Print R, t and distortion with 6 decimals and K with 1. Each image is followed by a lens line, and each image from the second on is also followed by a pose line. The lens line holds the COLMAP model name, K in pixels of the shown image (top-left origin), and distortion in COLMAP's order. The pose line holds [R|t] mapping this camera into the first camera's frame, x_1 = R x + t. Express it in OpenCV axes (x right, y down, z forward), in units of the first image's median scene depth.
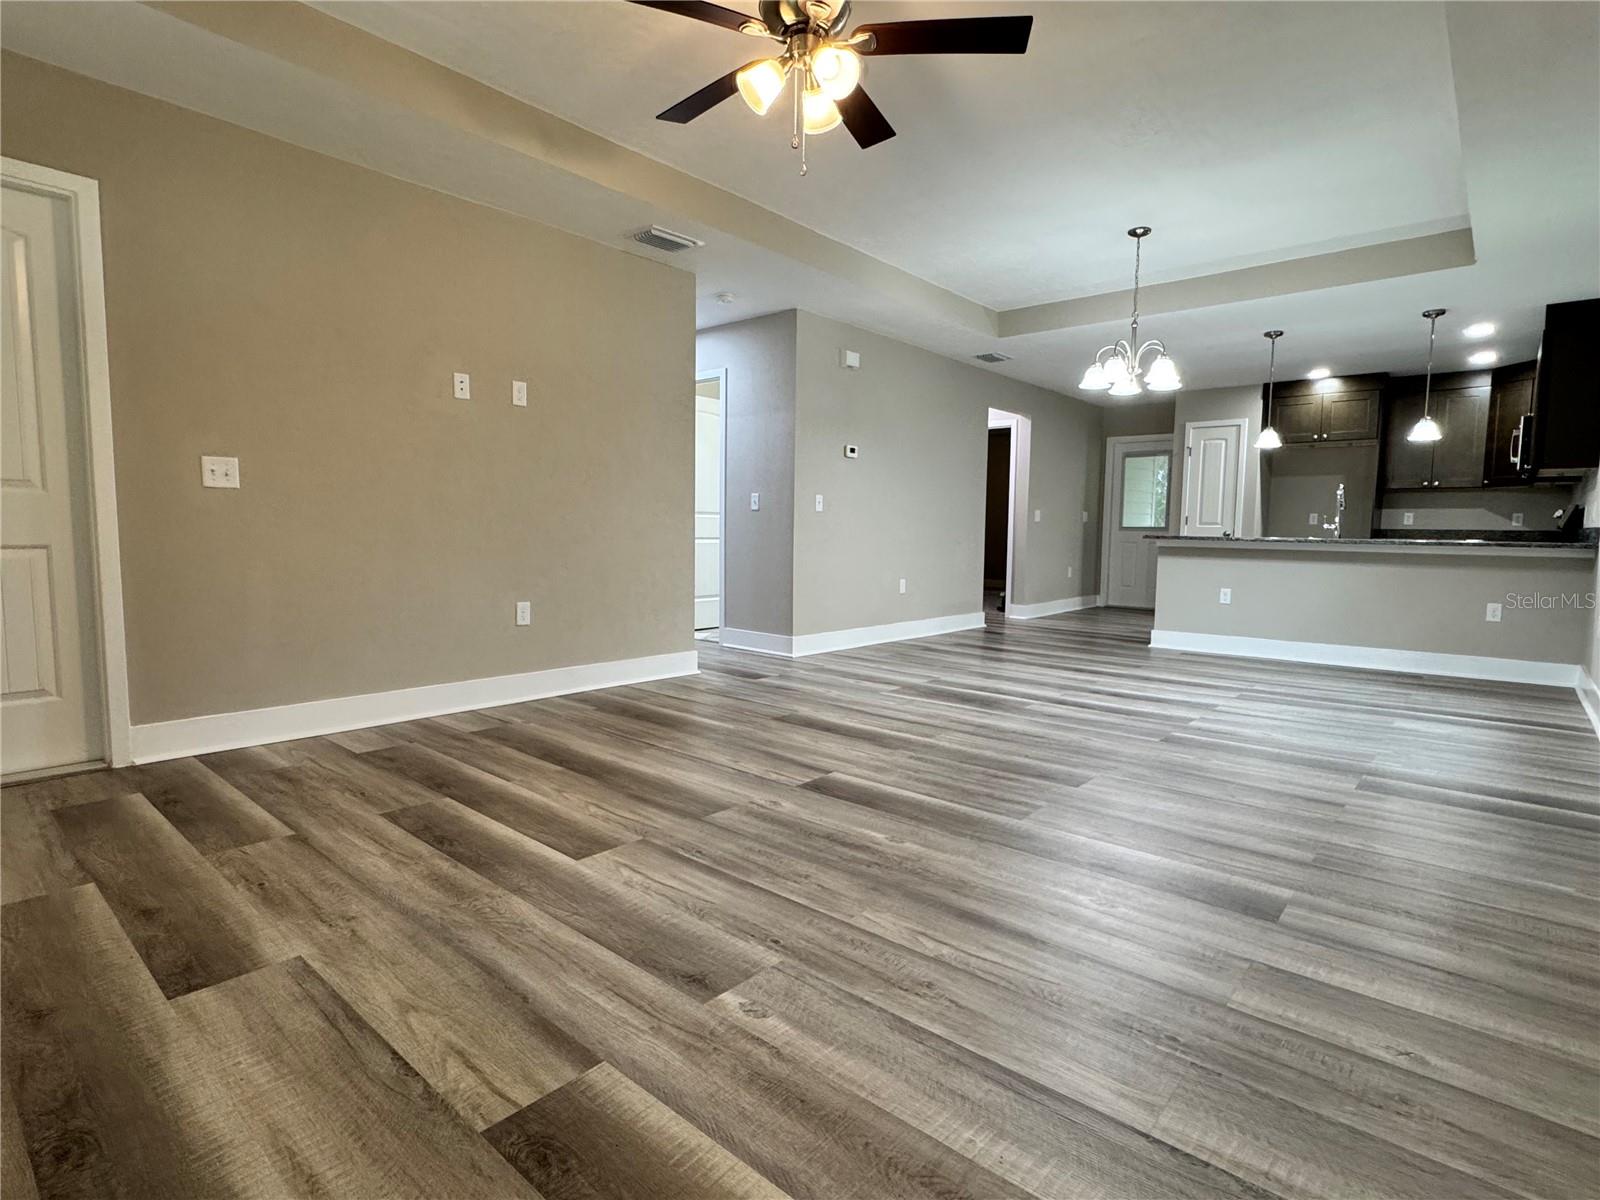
lens RADIAL K [[808.3, 0, 800.0], [0, 808.3, 600.0], [0, 0, 1]] dist [0.000924, 0.001352]
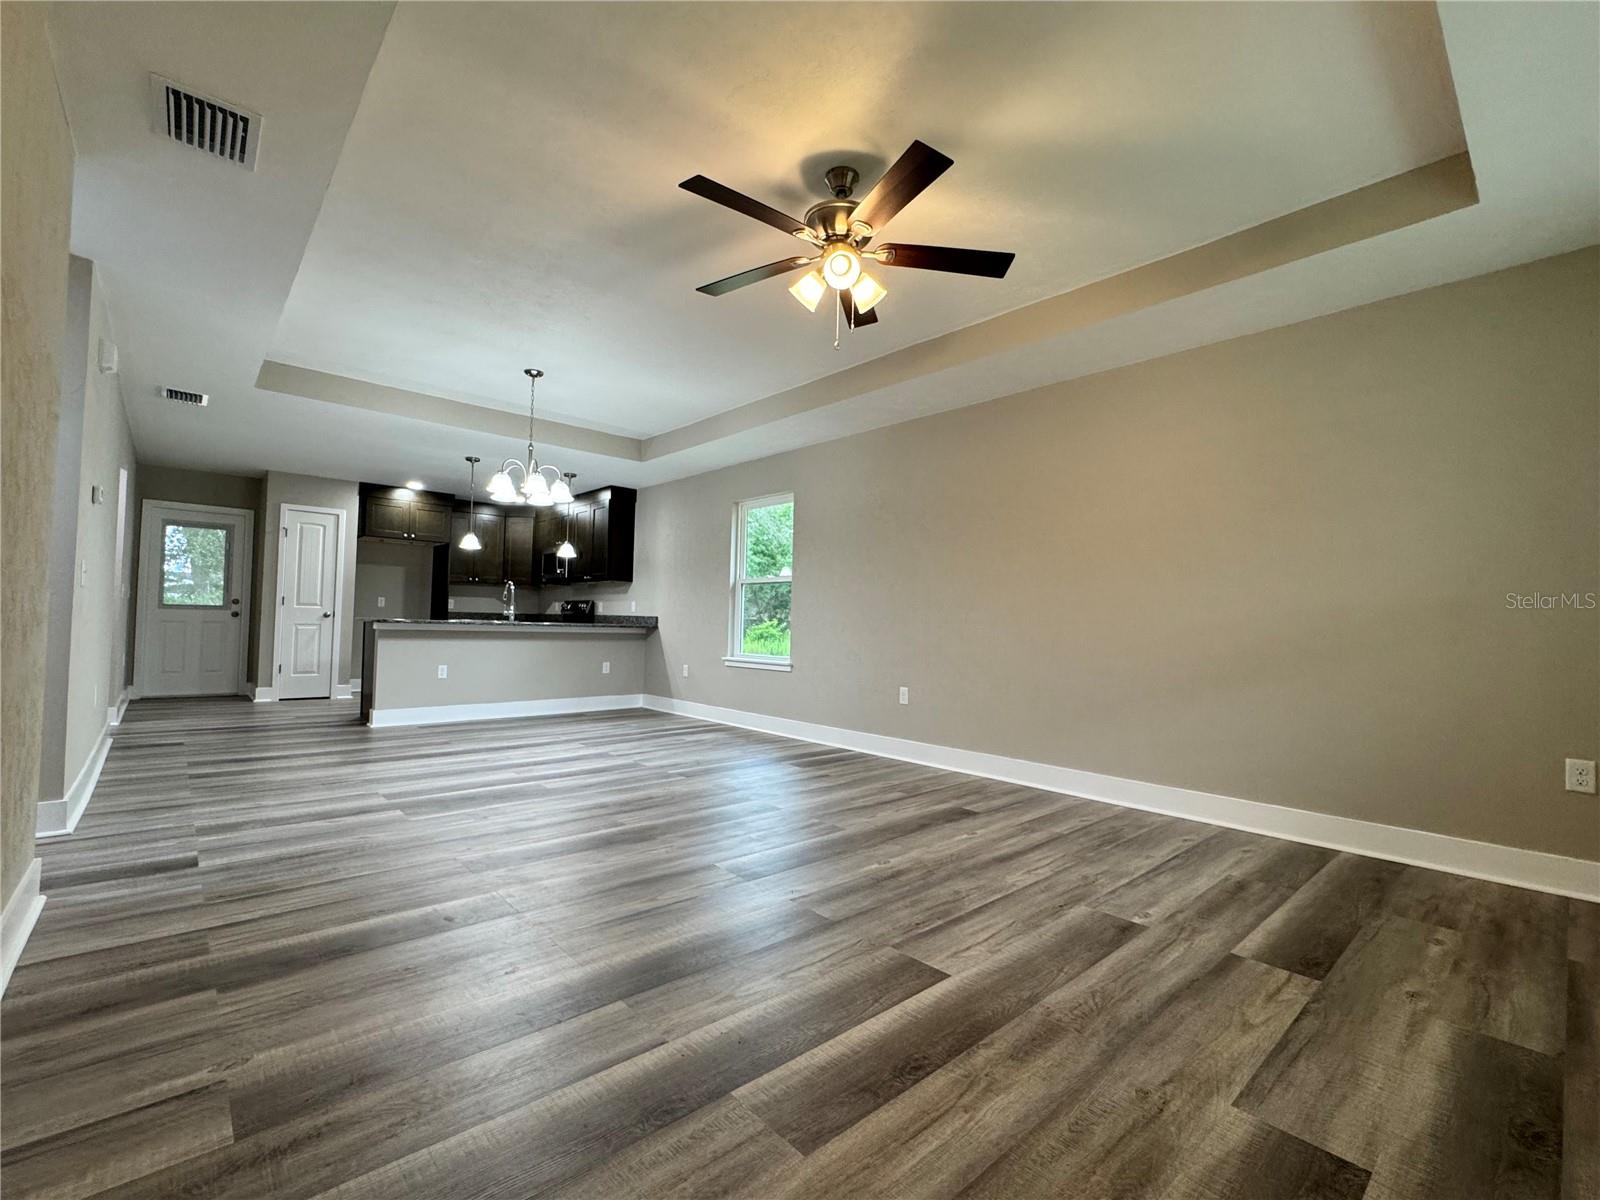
lens RADIAL K [[699.3, 0, 800.0], [0, 699.3, 600.0], [0, 0, 1]] dist [-0.000948, -0.000692]
pose [[0.122754, 0.022741, 0.992177, -1.240643], [0.064711, 0.997427, -0.030868, -0.132820], [-0.990325, 0.067994, 0.120967, 1.120279]]
